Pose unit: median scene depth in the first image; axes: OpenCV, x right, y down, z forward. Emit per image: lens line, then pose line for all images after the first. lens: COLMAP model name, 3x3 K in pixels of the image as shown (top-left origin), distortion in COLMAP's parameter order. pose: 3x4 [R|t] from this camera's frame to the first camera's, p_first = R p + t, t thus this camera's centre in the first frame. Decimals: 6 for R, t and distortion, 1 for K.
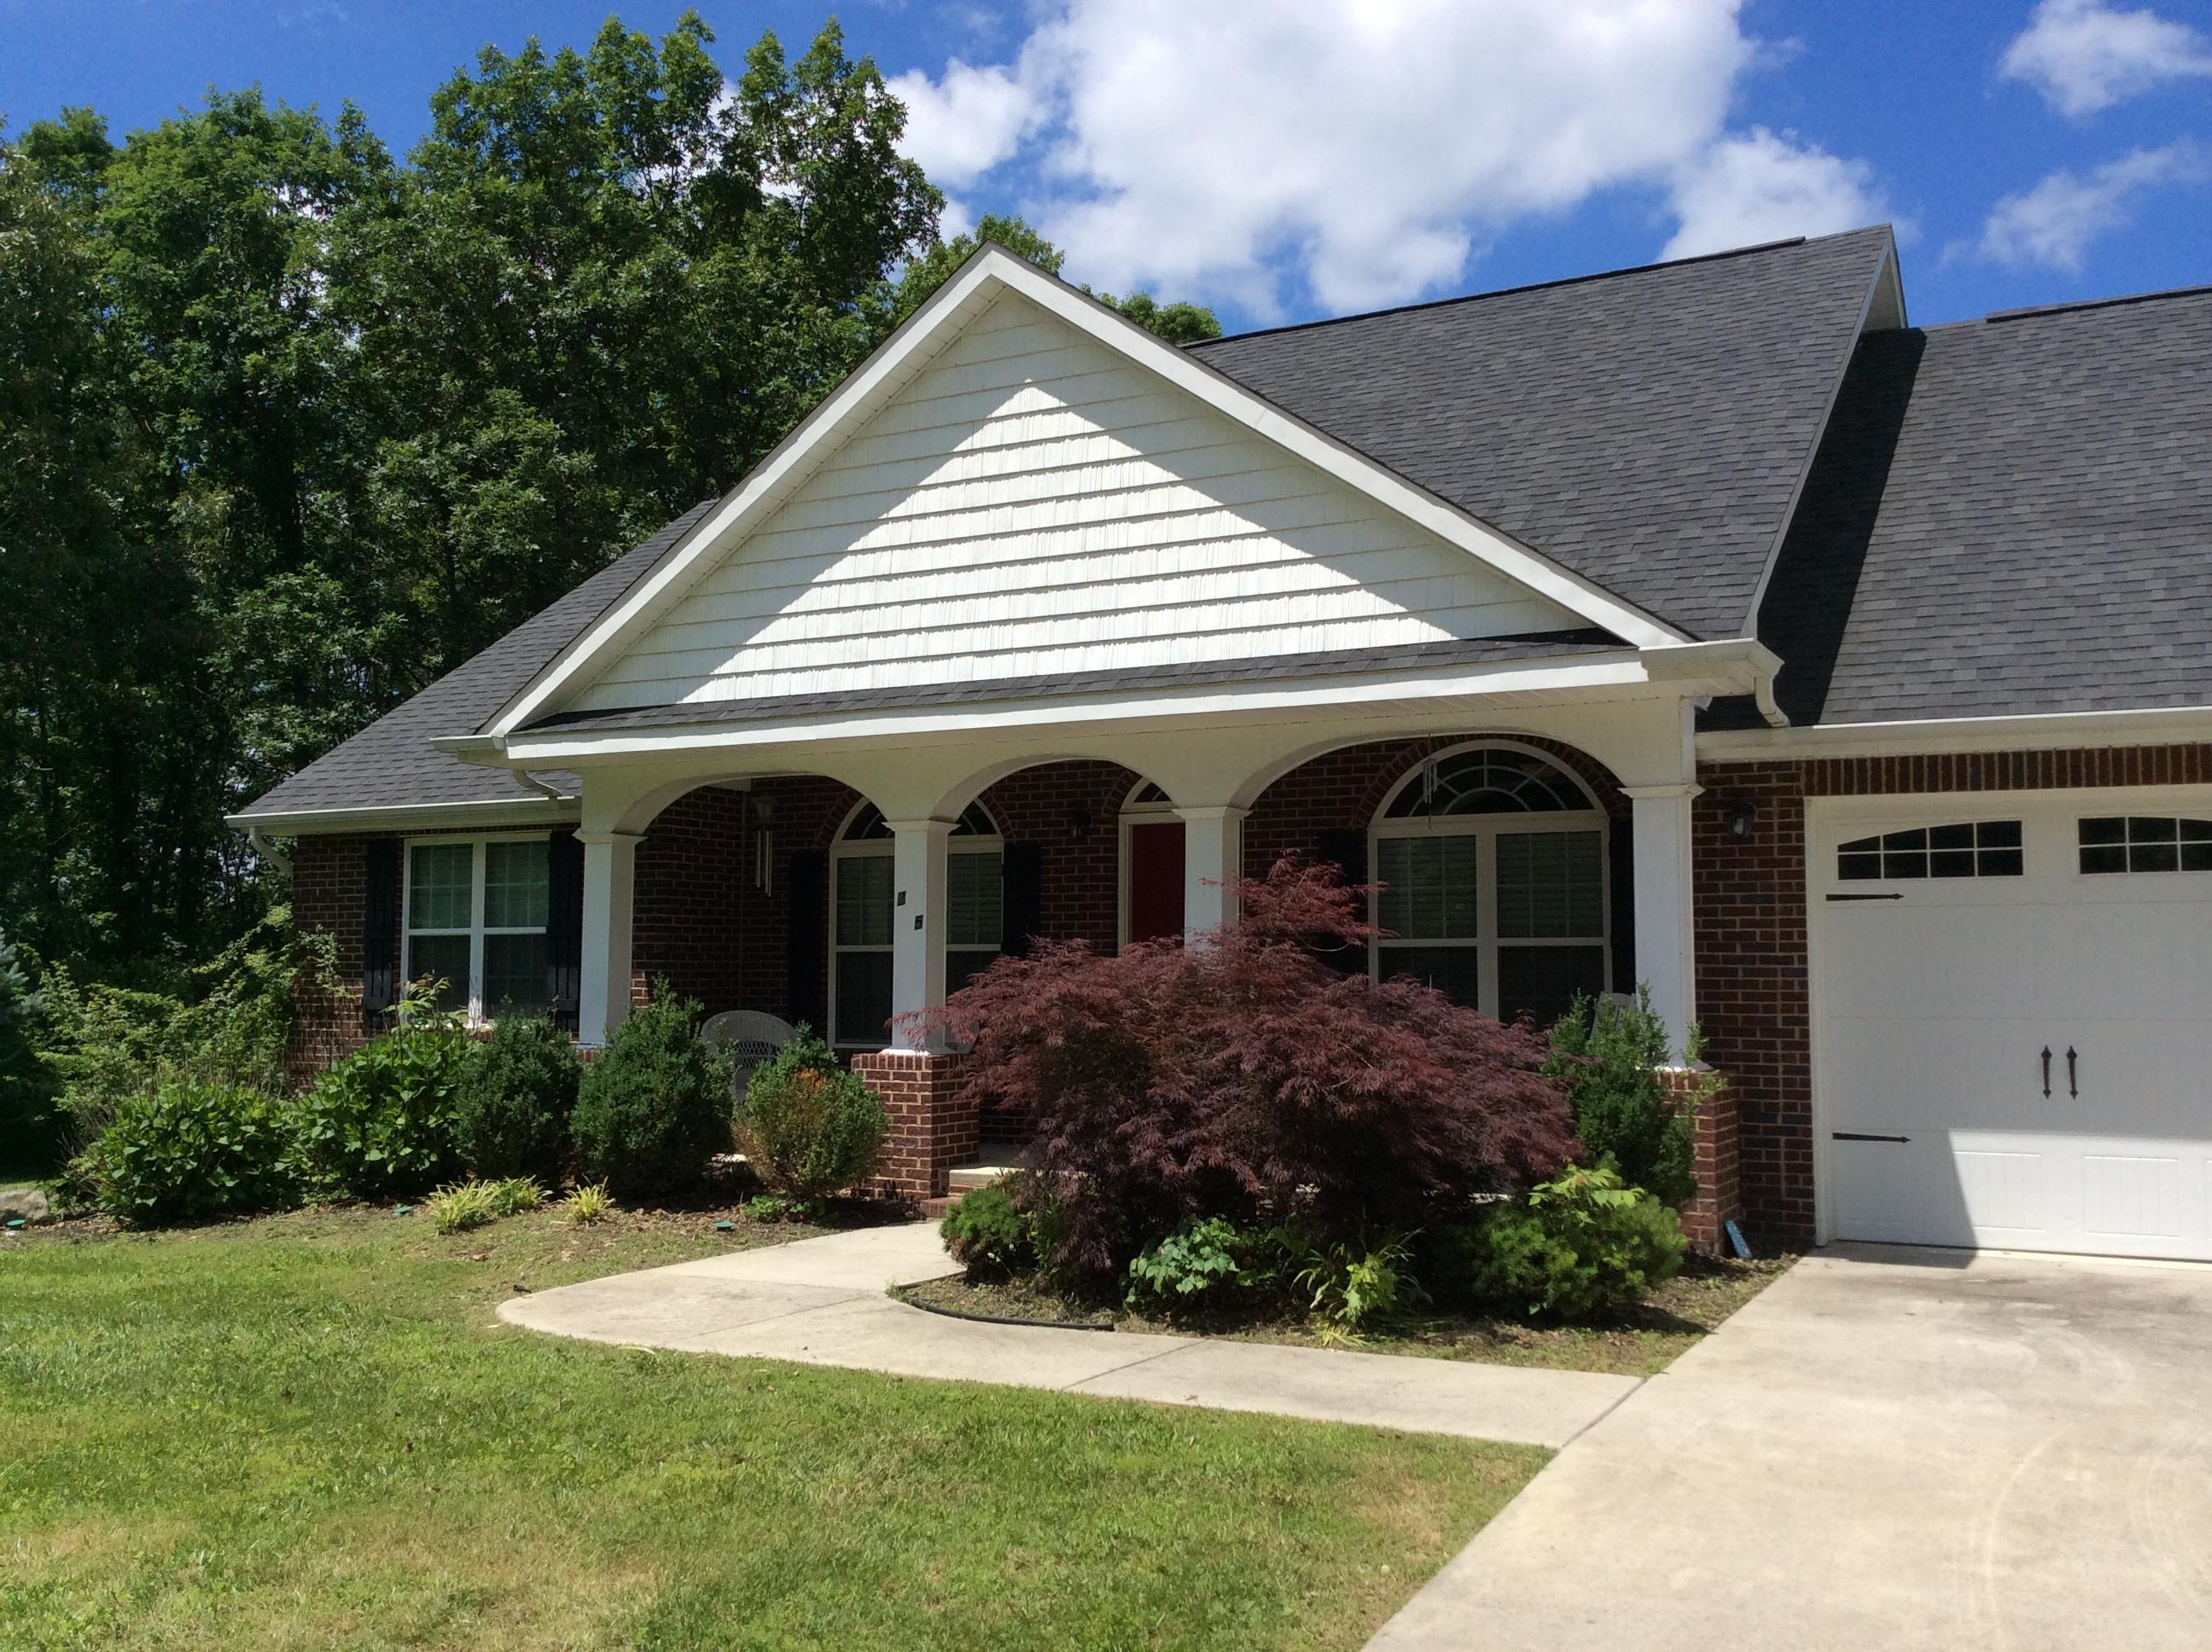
lens RADIAL K [[2058.1, 0, 1106.0], [0, 2058.1, 826.0], [0, 0, 1]] dist [0.059651, -0.122281]
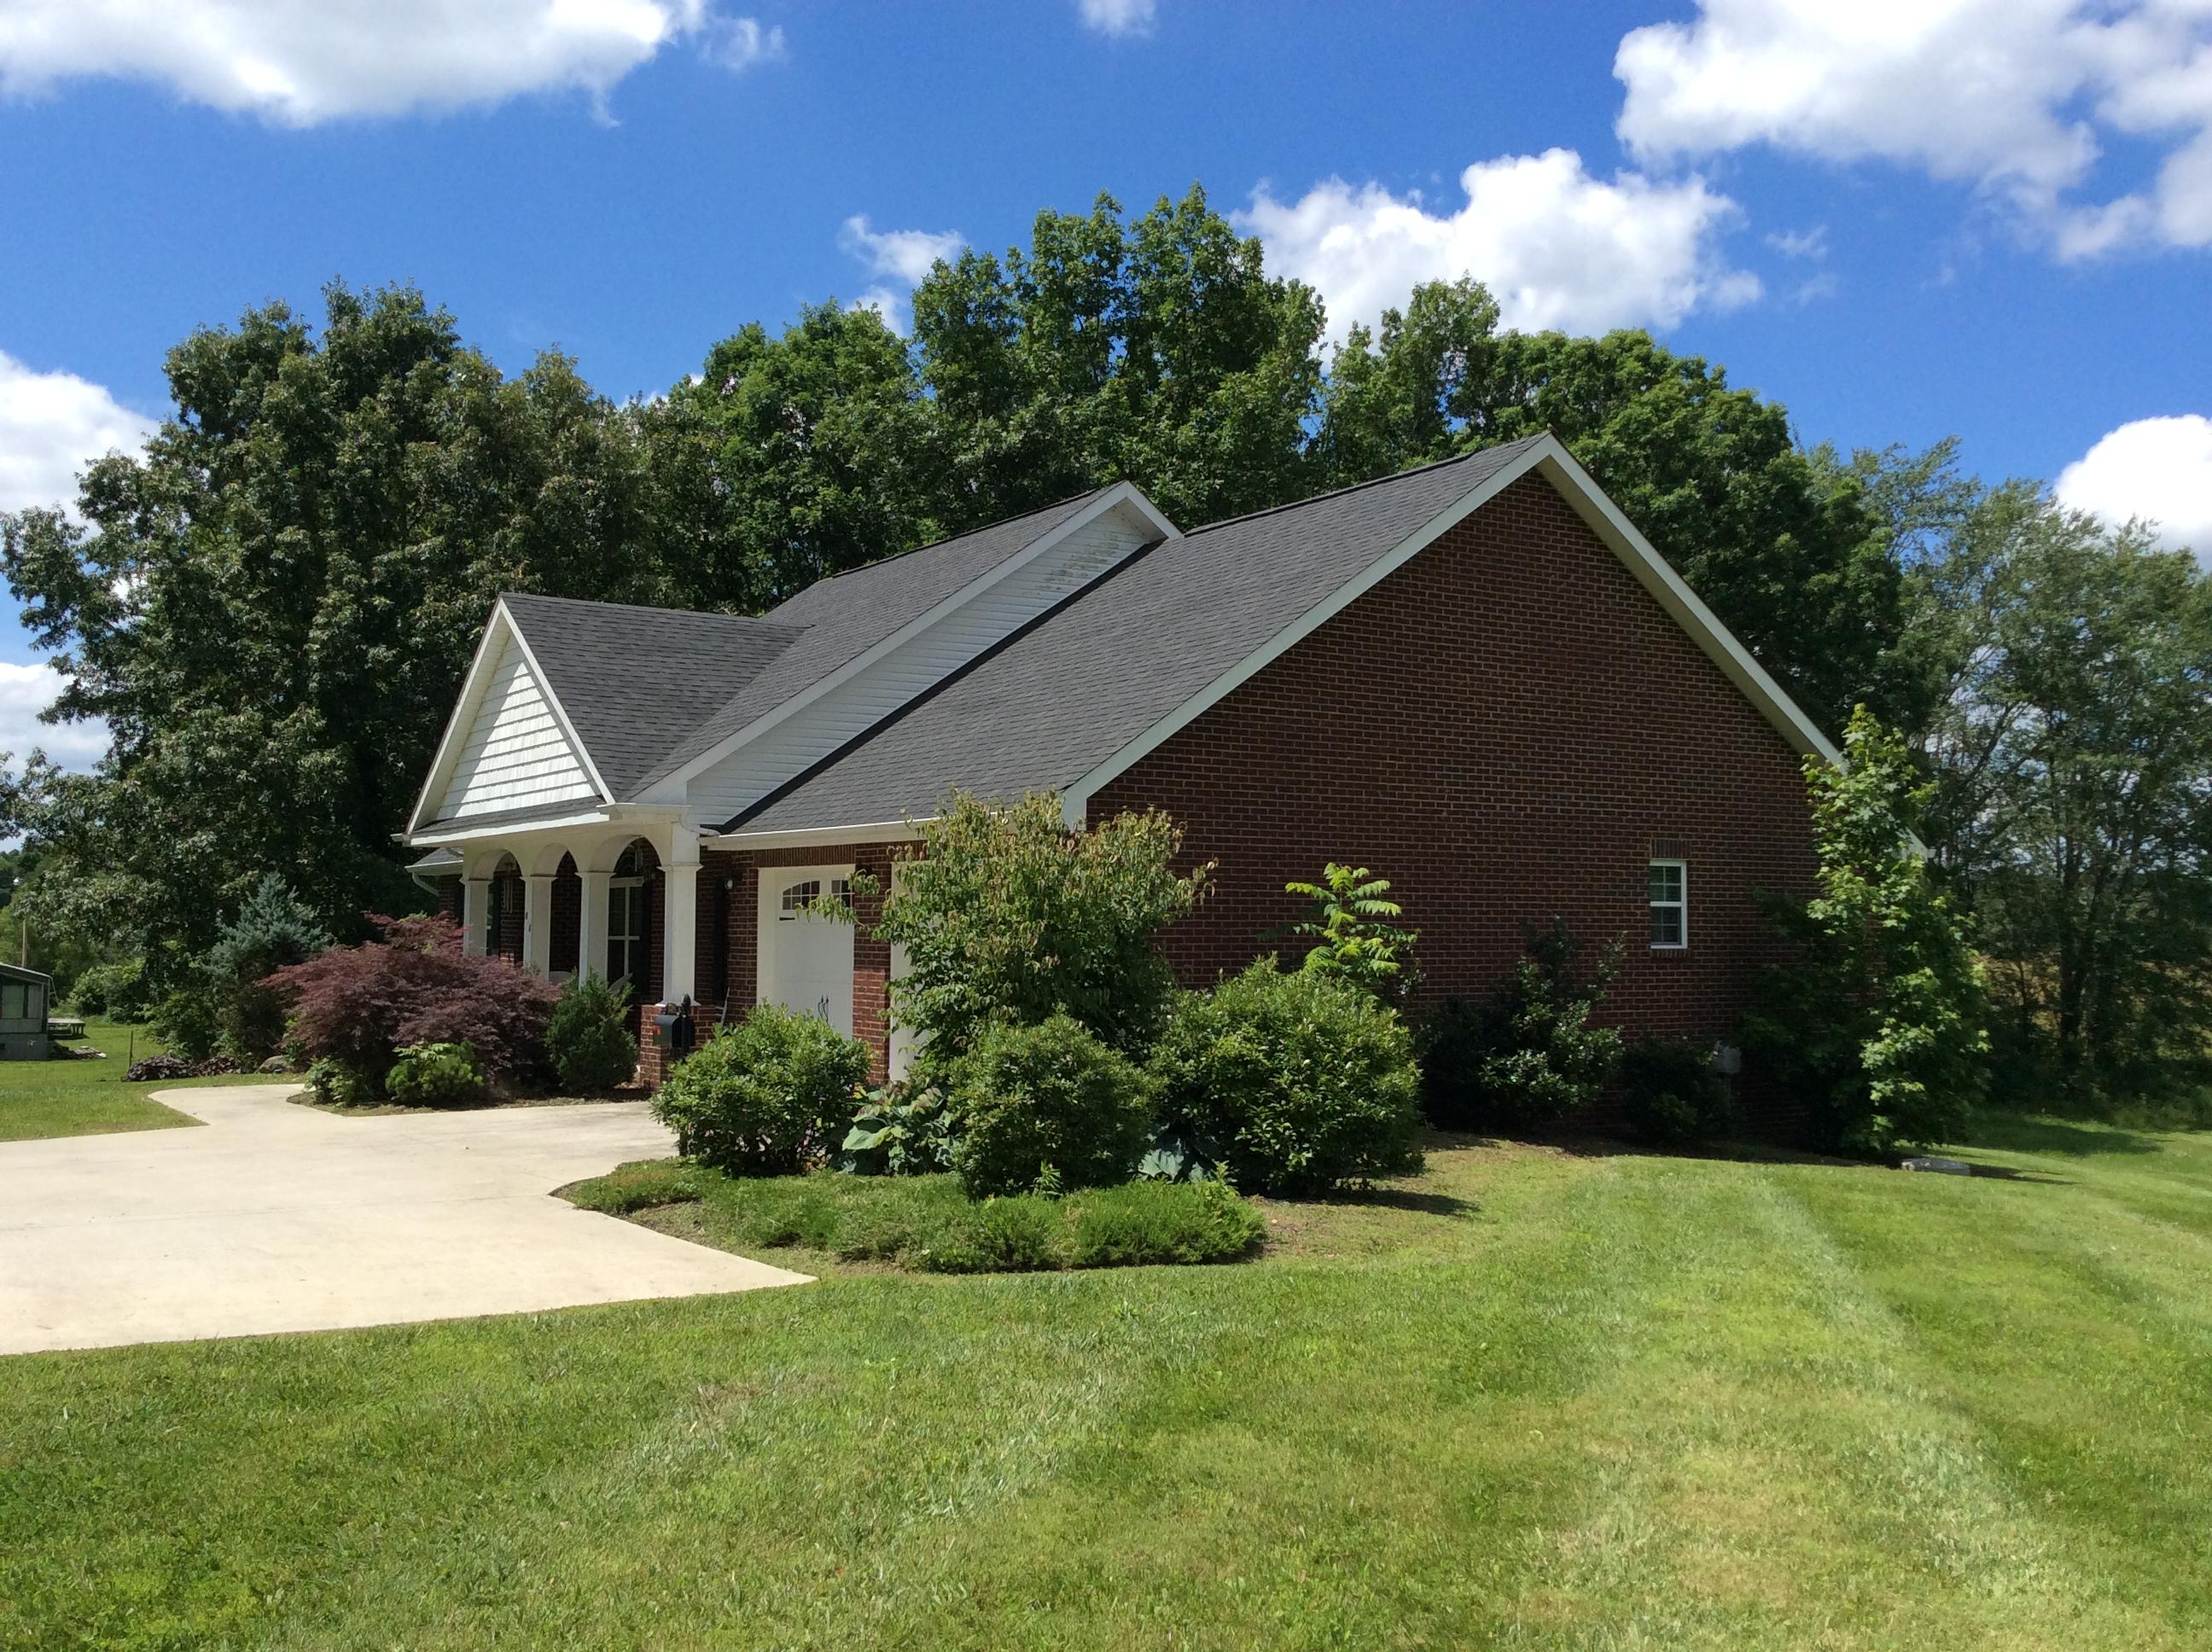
lens RADIAL K [[2016.5, 0, 1106.0], [0, 2016.5, 826.0], [0, 0, 1]] dist [0.129128, -0.269812]
pose [[0.885416, -0.022389, -0.464260, 1.245323], [0.033405, 0.999321, 0.015517, -0.059538], [0.463598, -0.029247, 0.885563, -0.446506]]
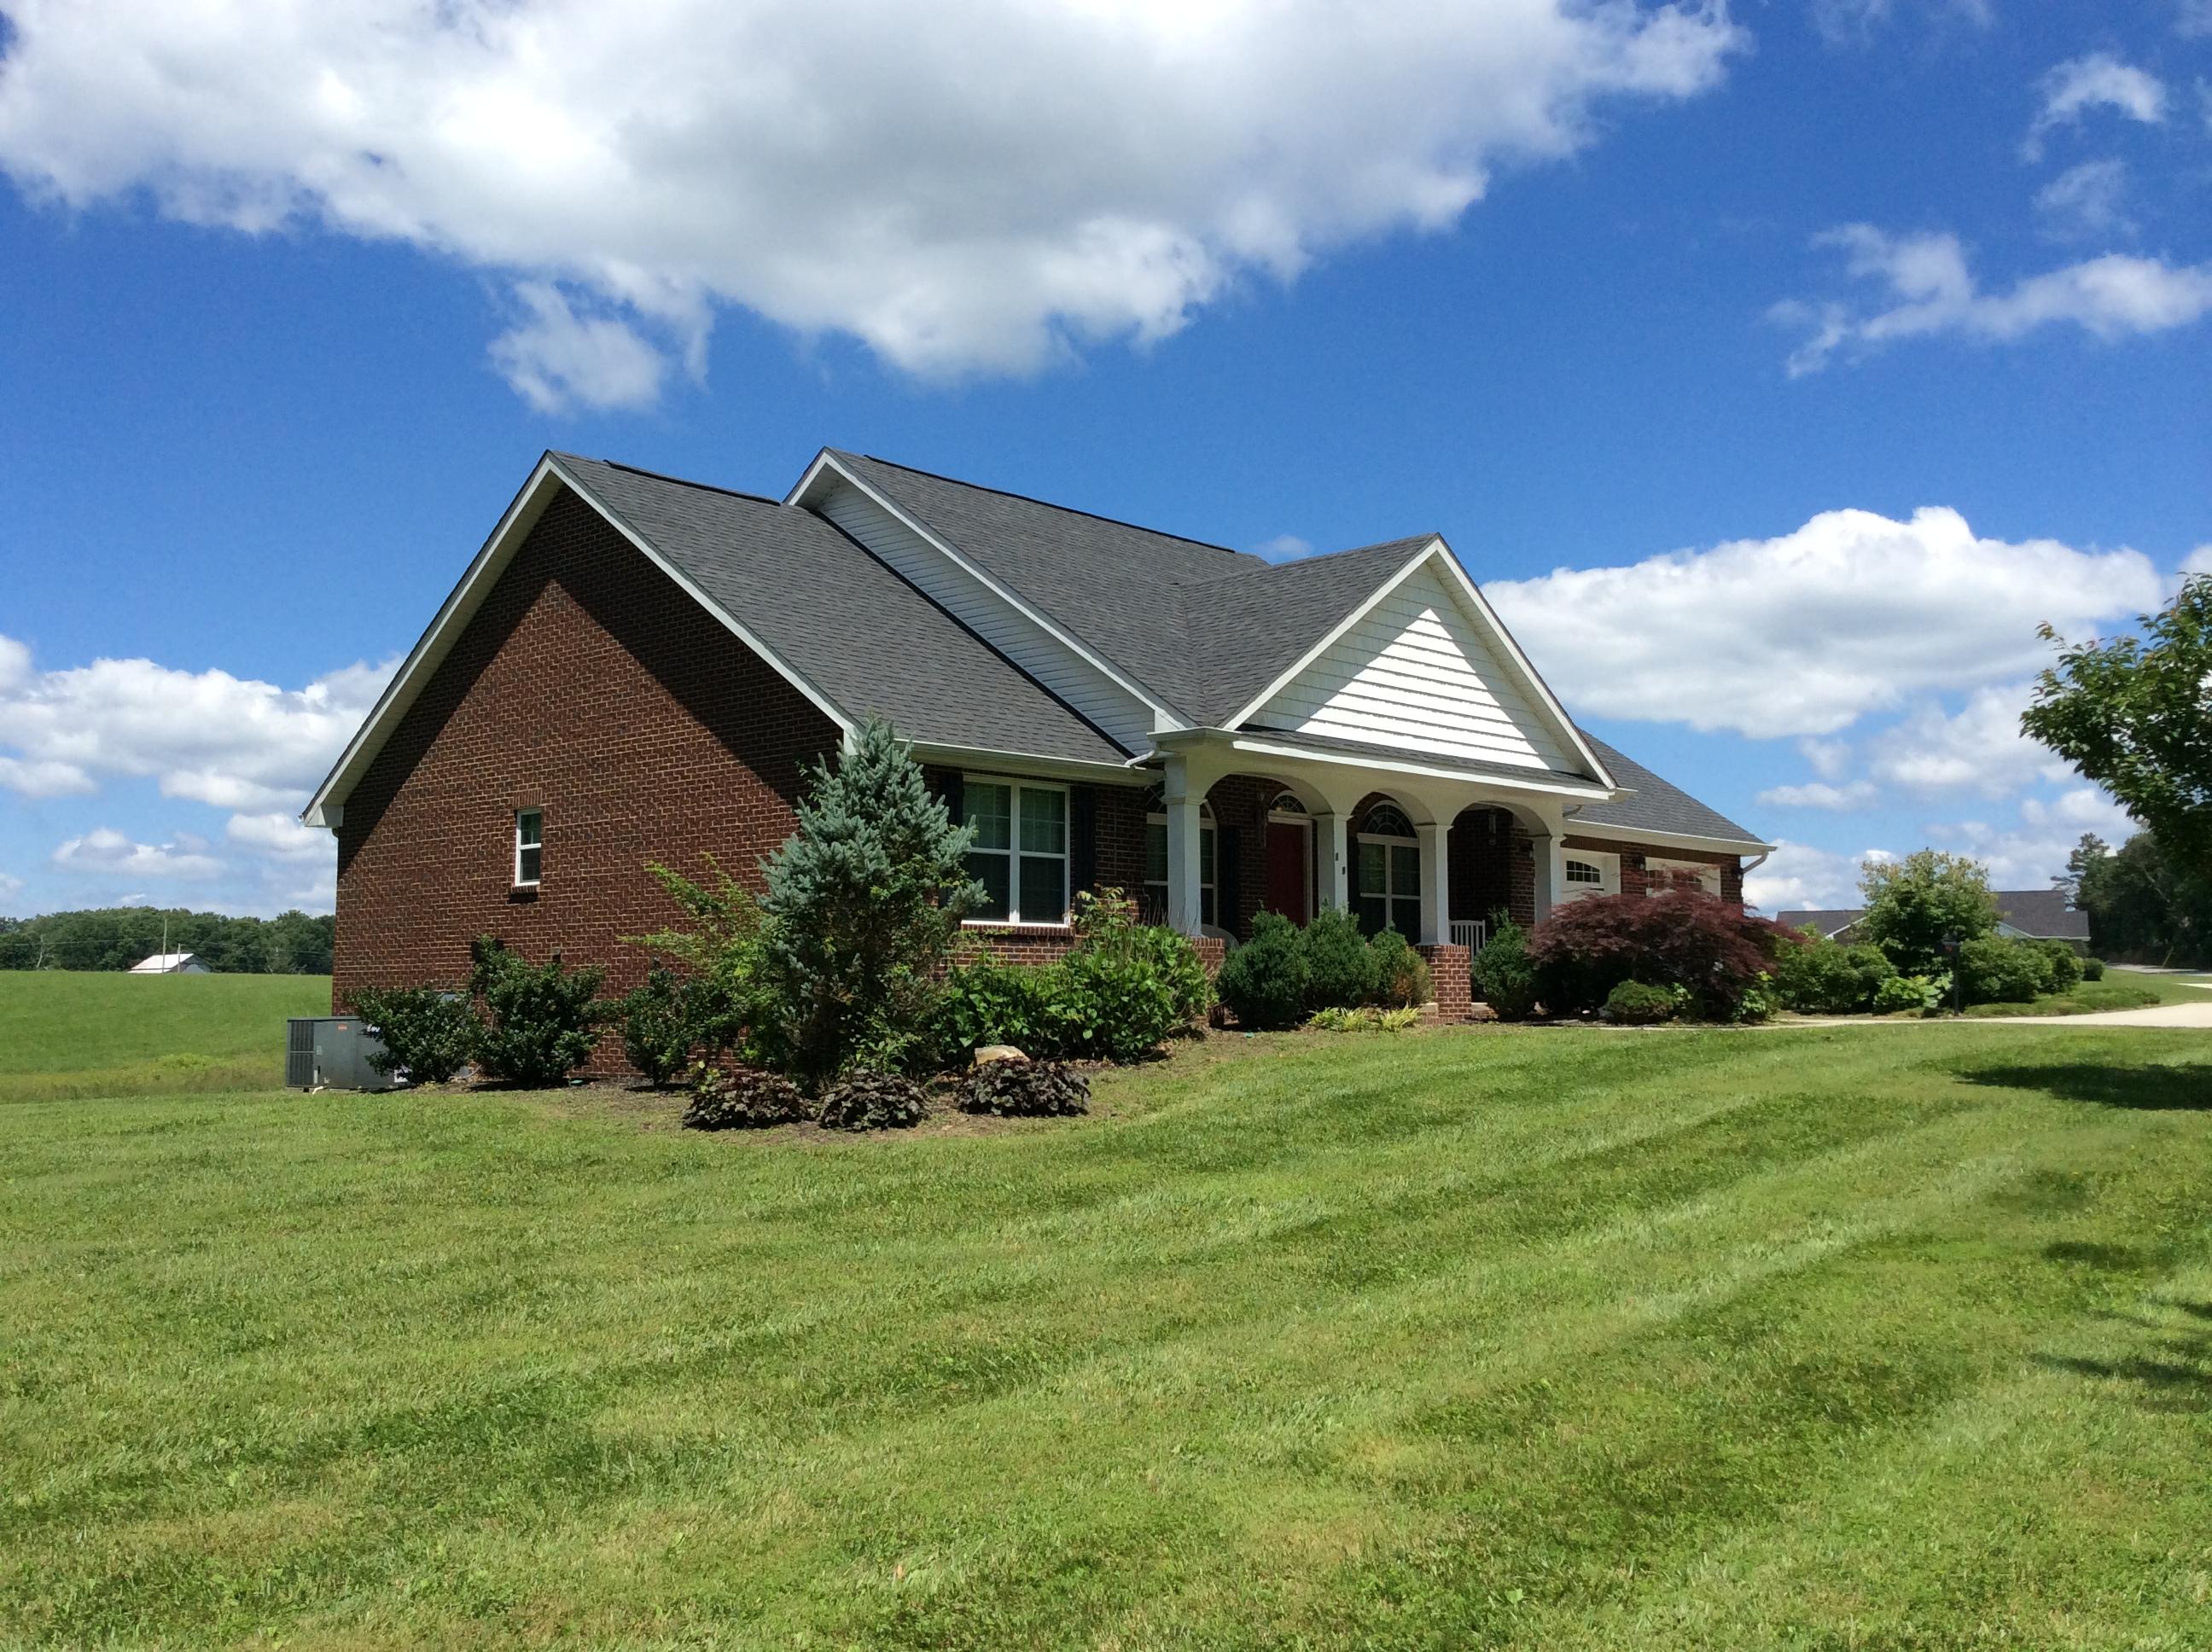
lens RADIAL K [[2016.5, 0, 1106.0], [0, 2016.5, 826.0], [0, 0, 1]] dist [0.129128, -0.269812]
pose [[0.250641, 0.082121, 0.964591, -1.790248], [-0.069183, 0.995367, -0.066765, 0.135423], [-0.965605, -0.049999, 0.255162, 0.711611]]
